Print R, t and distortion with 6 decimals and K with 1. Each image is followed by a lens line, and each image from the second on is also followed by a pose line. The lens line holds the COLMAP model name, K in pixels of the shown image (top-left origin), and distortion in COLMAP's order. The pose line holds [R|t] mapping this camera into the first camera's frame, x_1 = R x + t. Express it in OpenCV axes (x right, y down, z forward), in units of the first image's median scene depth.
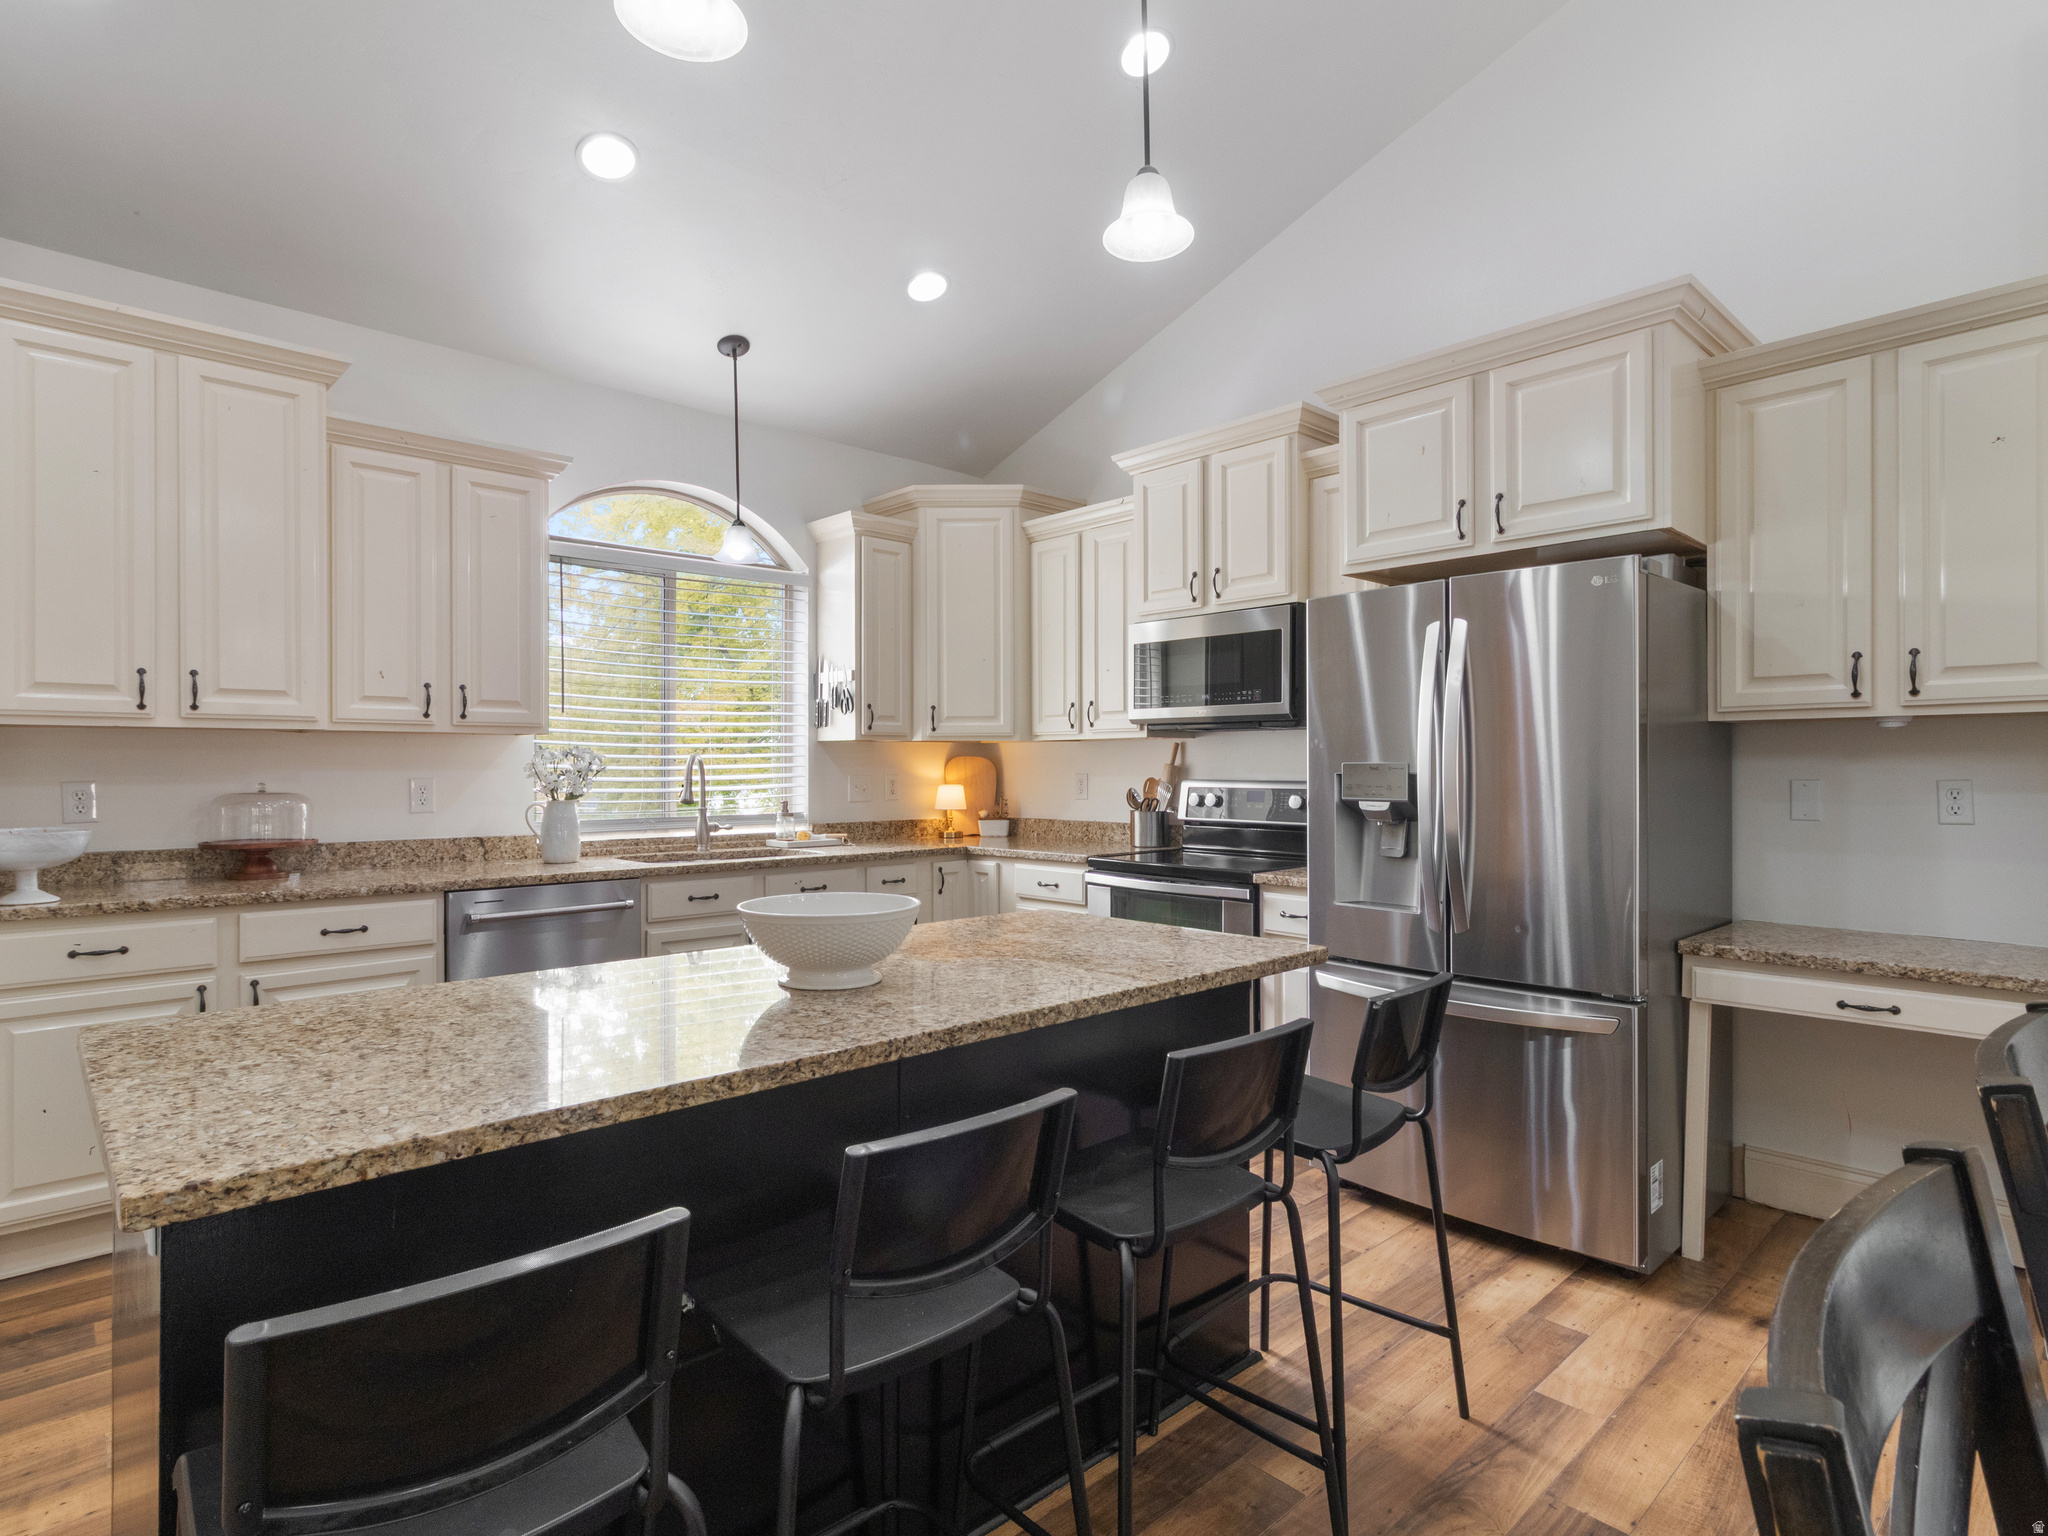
lens RADIAL K [[1072.7, 0, 1029.5], [0, 1072.7, 757.7], [0, 0, 1]] dist [0.001044, 0.002846]
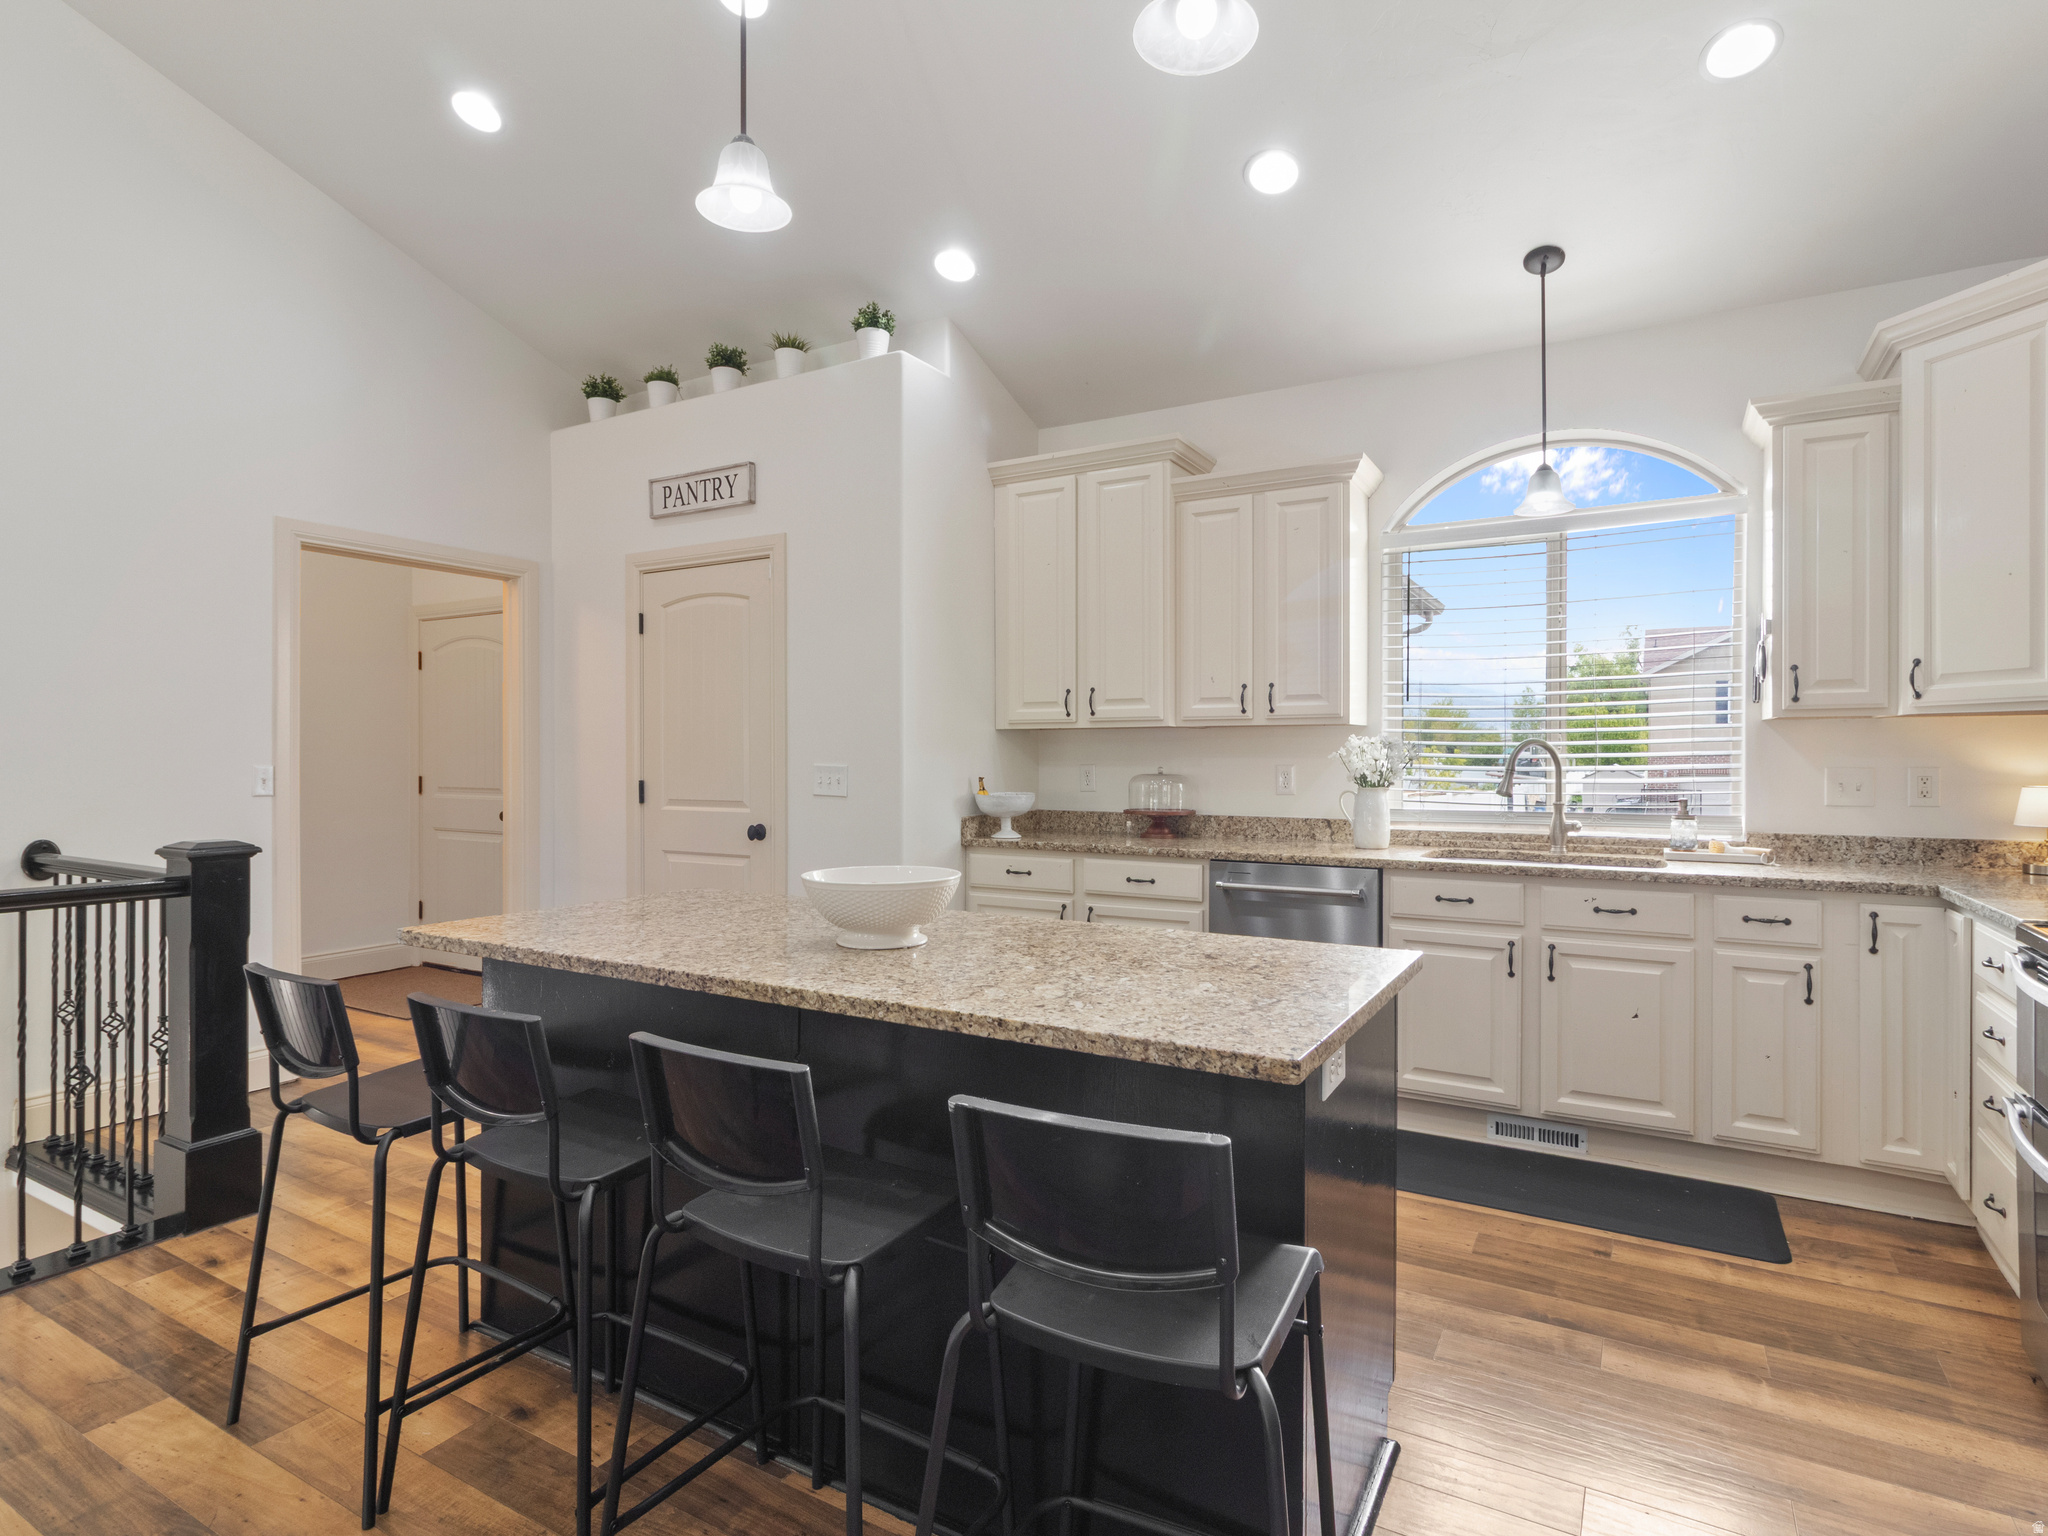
lens RADIAL K [[1072.7, 0, 1038.8], [0, 1072.7, 771.5], [0, 0, 1]] dist [0.001044, 0.002846]
pose [[0.298952, 0.016580, -0.954124, 0.517622], [0.007367, 0.999779, 0.019681, 0.001367], [0.954240, -0.012913, 0.298764, 0.440621]]
